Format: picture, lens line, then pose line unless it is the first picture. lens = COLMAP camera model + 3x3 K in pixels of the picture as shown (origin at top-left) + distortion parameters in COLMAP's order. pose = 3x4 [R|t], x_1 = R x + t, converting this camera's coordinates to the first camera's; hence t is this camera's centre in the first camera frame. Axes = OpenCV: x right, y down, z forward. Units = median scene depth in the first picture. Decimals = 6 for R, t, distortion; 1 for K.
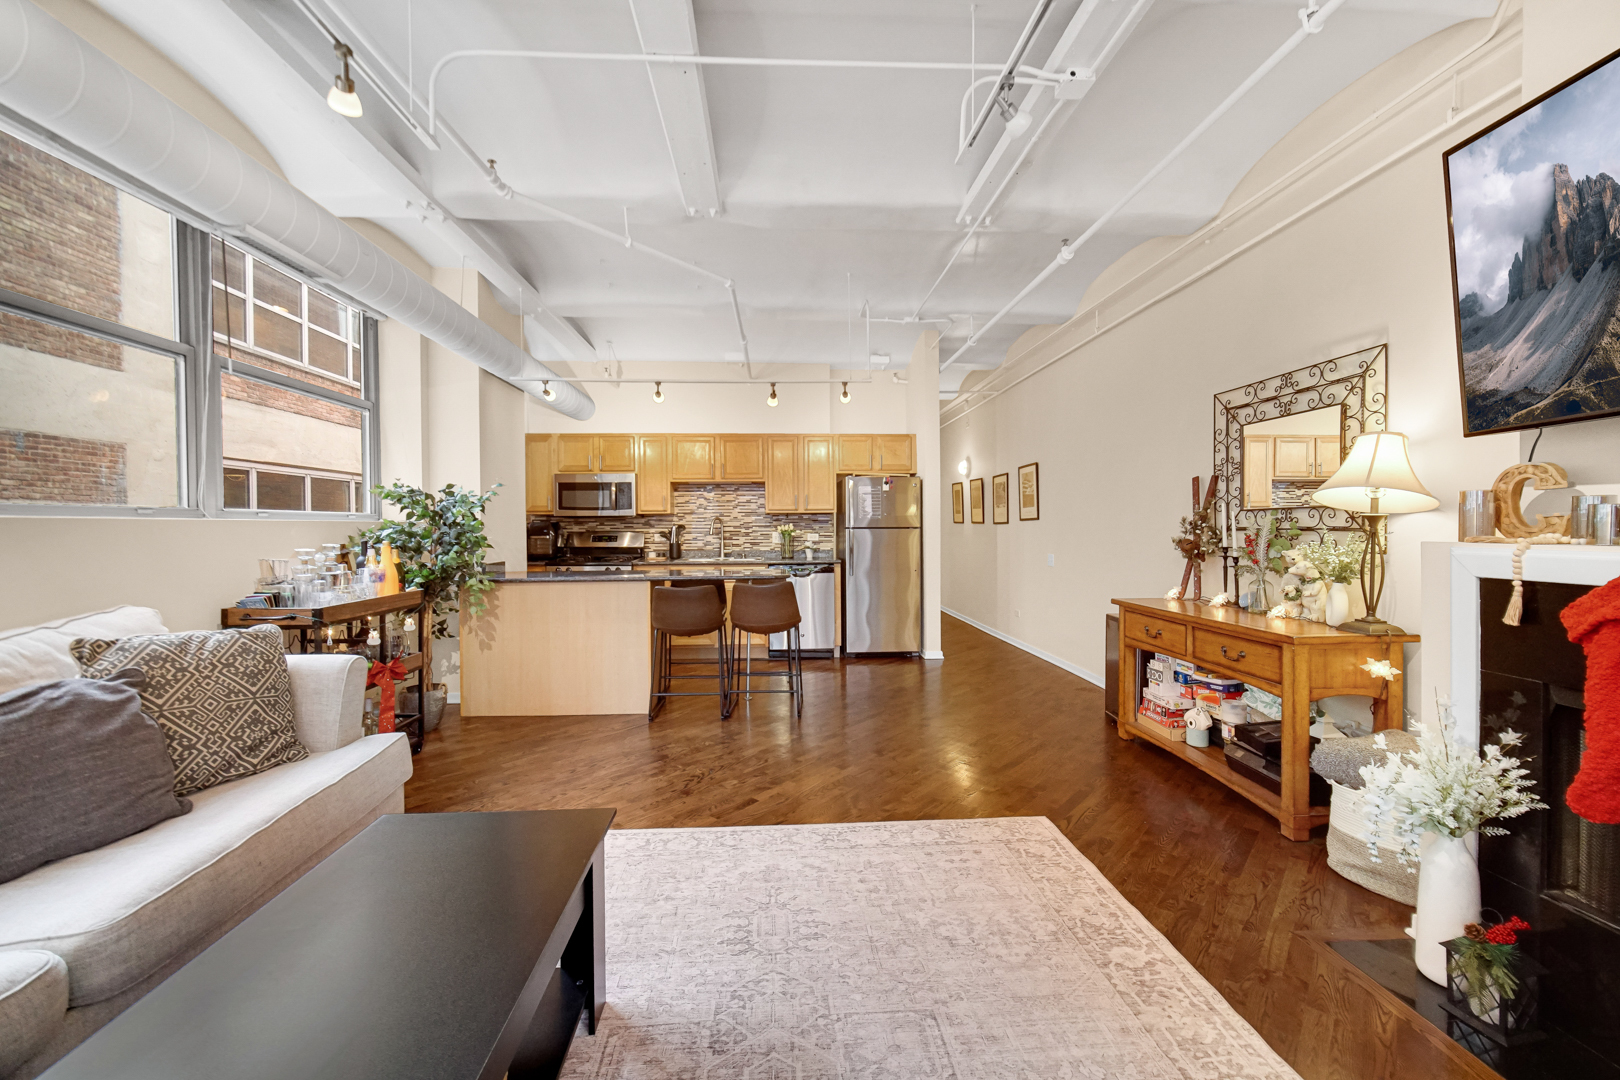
lens RADIAL K [[640.7, 0, 805.7], [0, 640.7, 531.0], [0, 0, 1]] dist [0.001094, 0.000119]
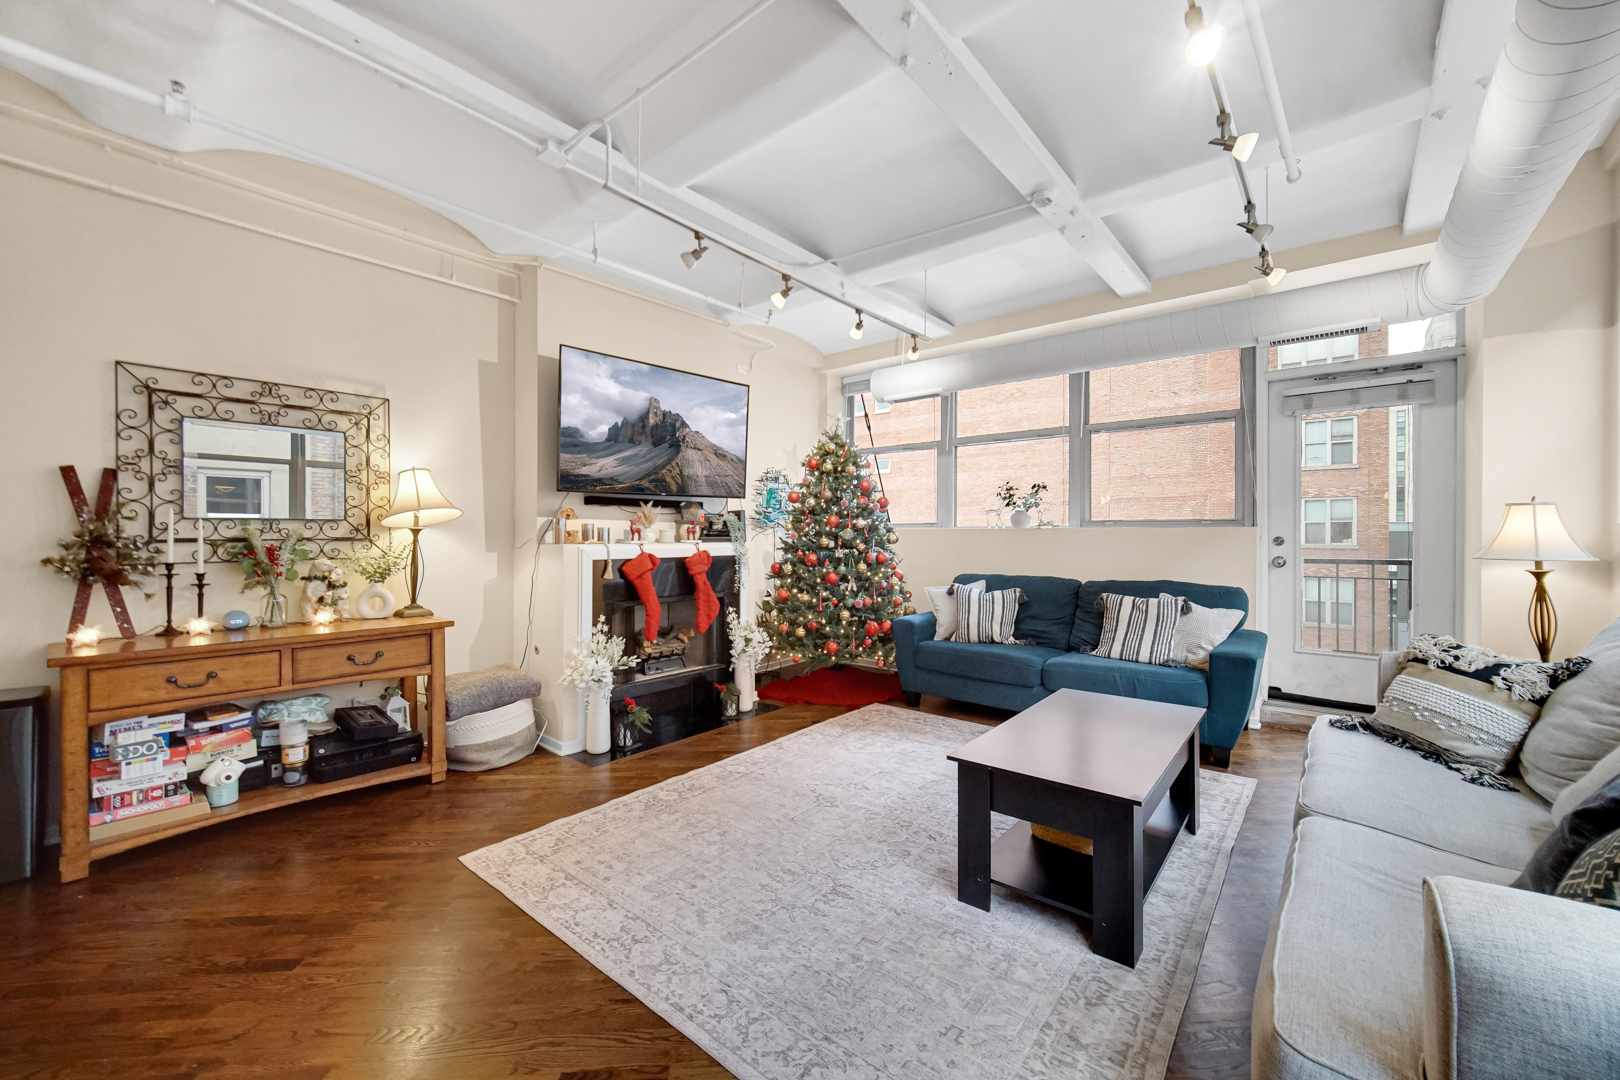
lens RADIAL K [[640.7, 0, 805.7], [0, 640.7, 531.0], [0, 0, 1]] dist [0.001094, 0.000119]
pose [[-0.724934, 0.009770, 0.688749, -0.270025], [0.009882, 0.999944, -0.003783, -0.002533], [-0.688748, 0.004064, -0.724990, 0.587005]]
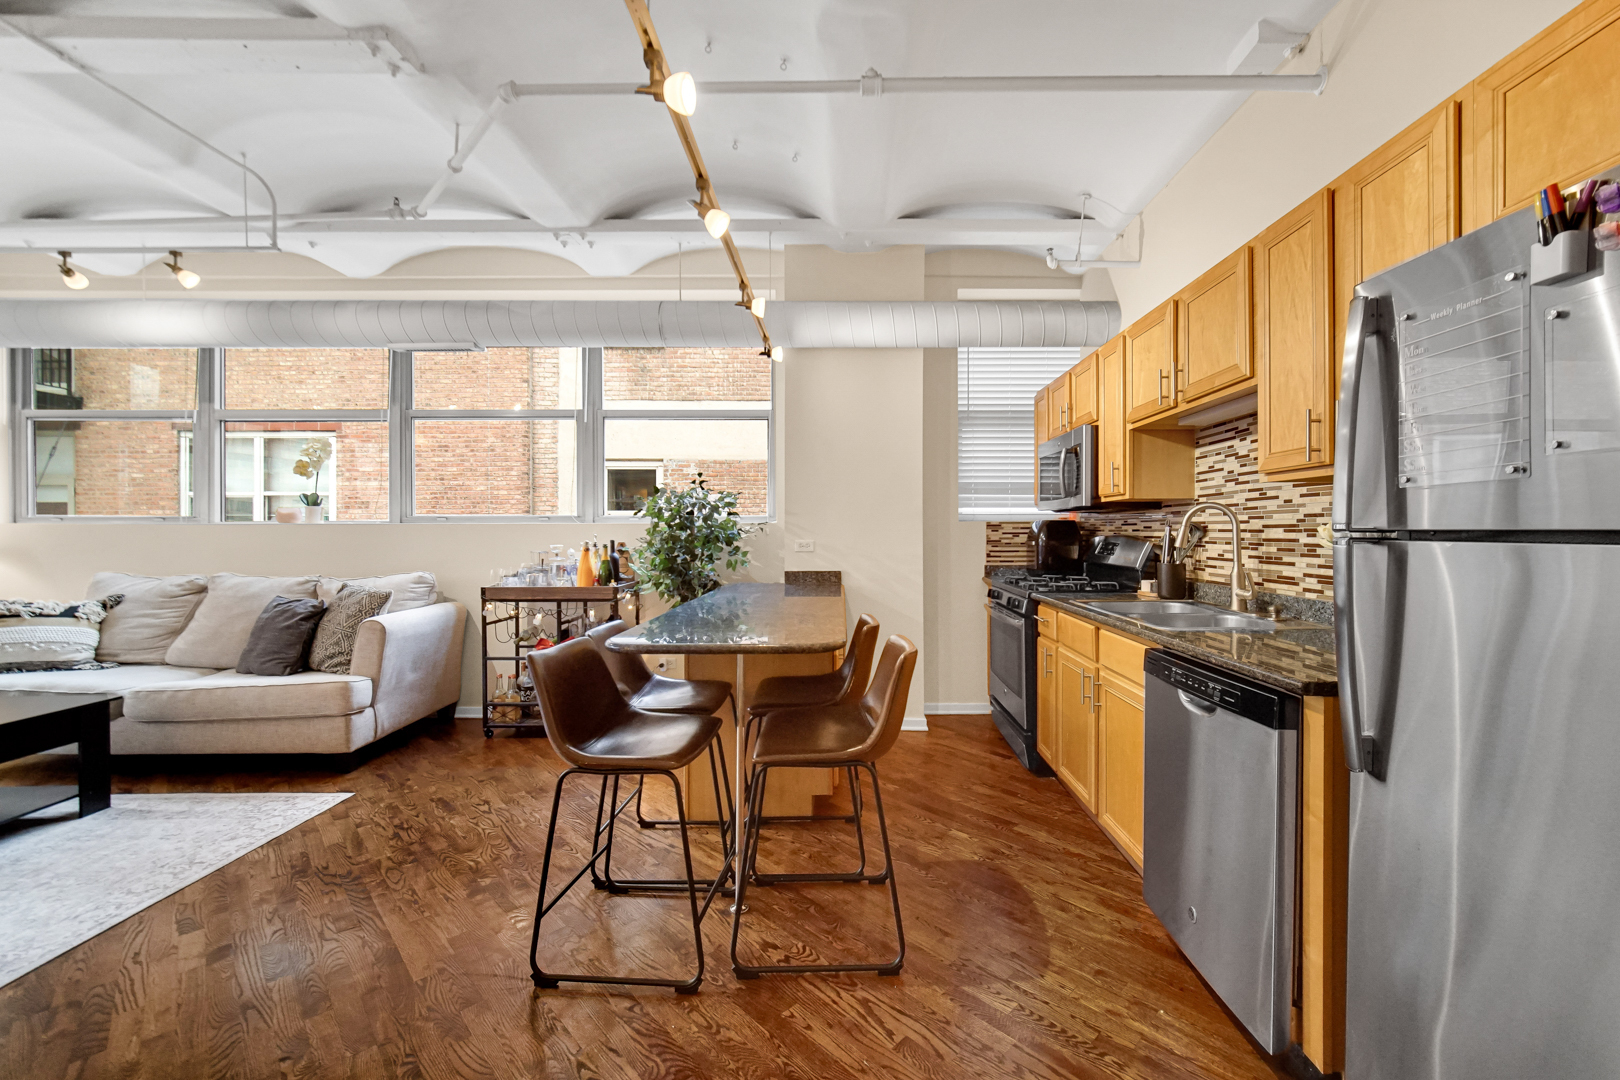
lens RADIAL K [[659.8, 0, 846.3], [0, 659.8, 536.2], [0, 0, 1]] dist [-0.000051, 0.000629]
pose [[-0.047432, 0.013002, -0.998790, 0.277118], [-0.005757, 0.999895, 0.013290, -0.005657], [0.998858, 0.006380, -0.047352, 0.823878]]
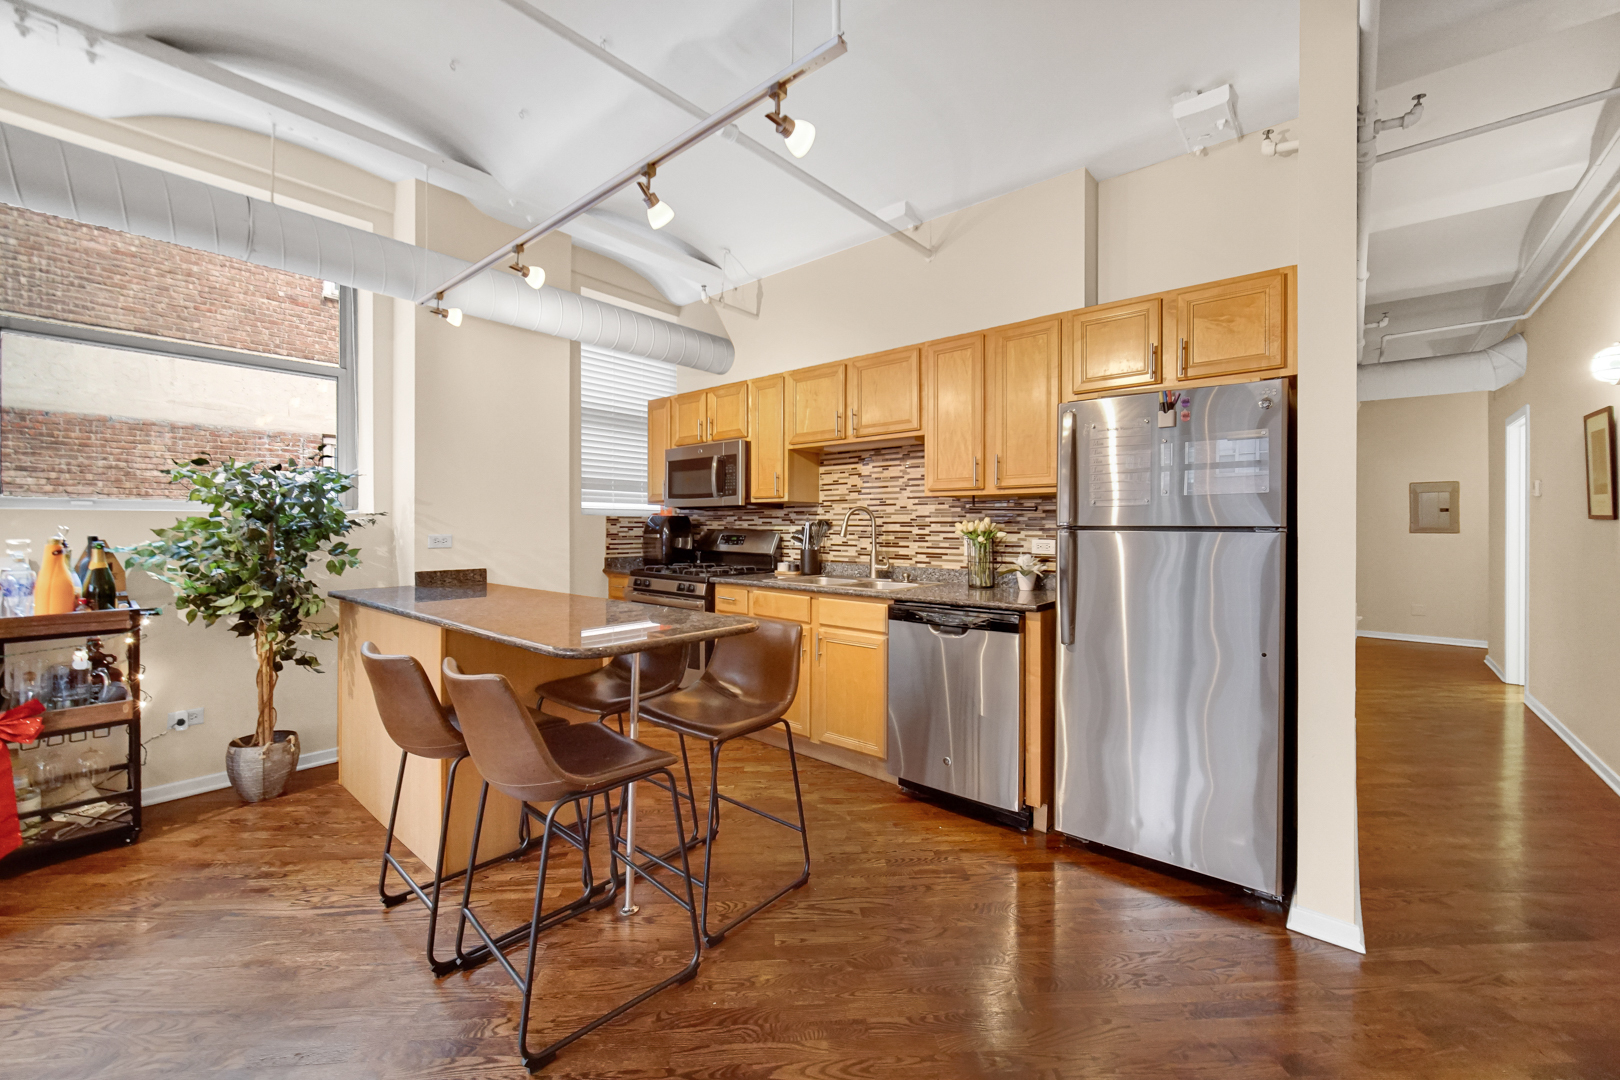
lens RADIAL K [[640.7, 0, 805.7], [0, 640.7, 531.0], [0, 0, 1]] dist [0.001094, 0.000119]
pose [[0.721212, 0.013263, -0.692588, 0.226600], [-0.012753, 0.999901, 0.005868, -0.002746], [0.692597, 0.004600, 0.721310, 0.574339]]
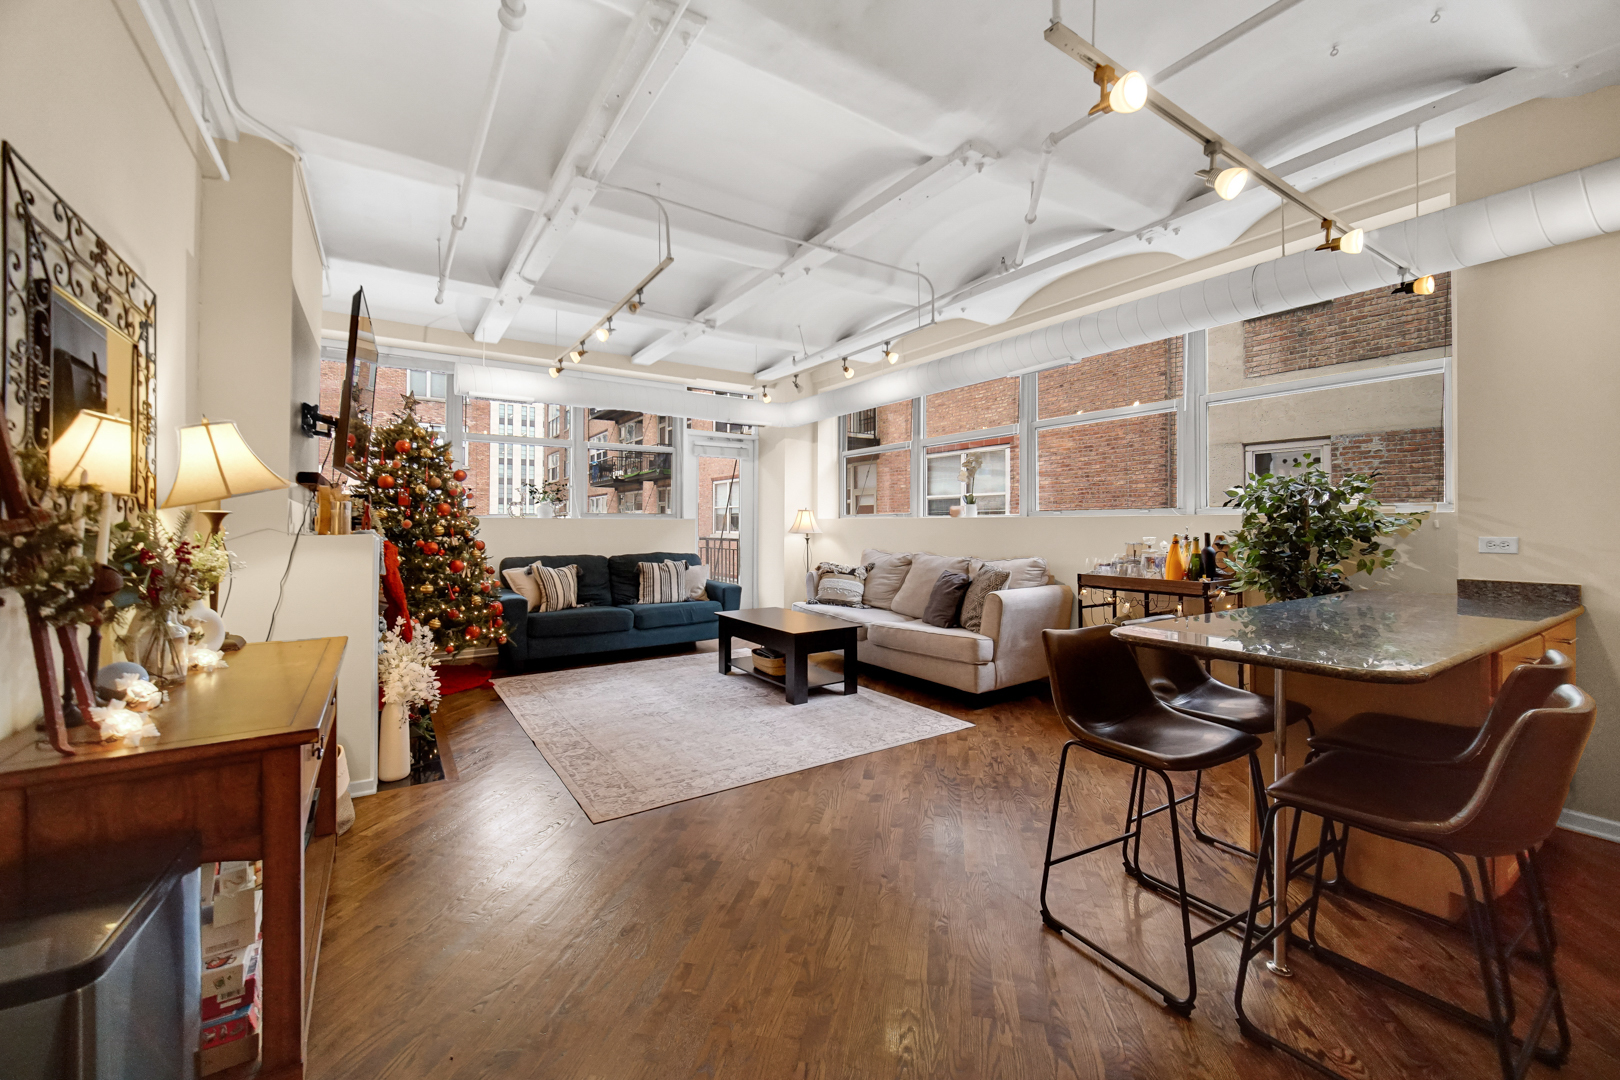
lens RADIAL K [[645.3, 0, 804.7], [0, 645.3, 520.1], [0, 0, 1]] dist [-0.000893, -0.000350]
pose [[-0.863525, 0.003711, -0.504293, 0.262636], [0.002048, 0.999990, 0.003851, -0.006781], [0.504302, 0.002292, -0.863524, 0.893908]]
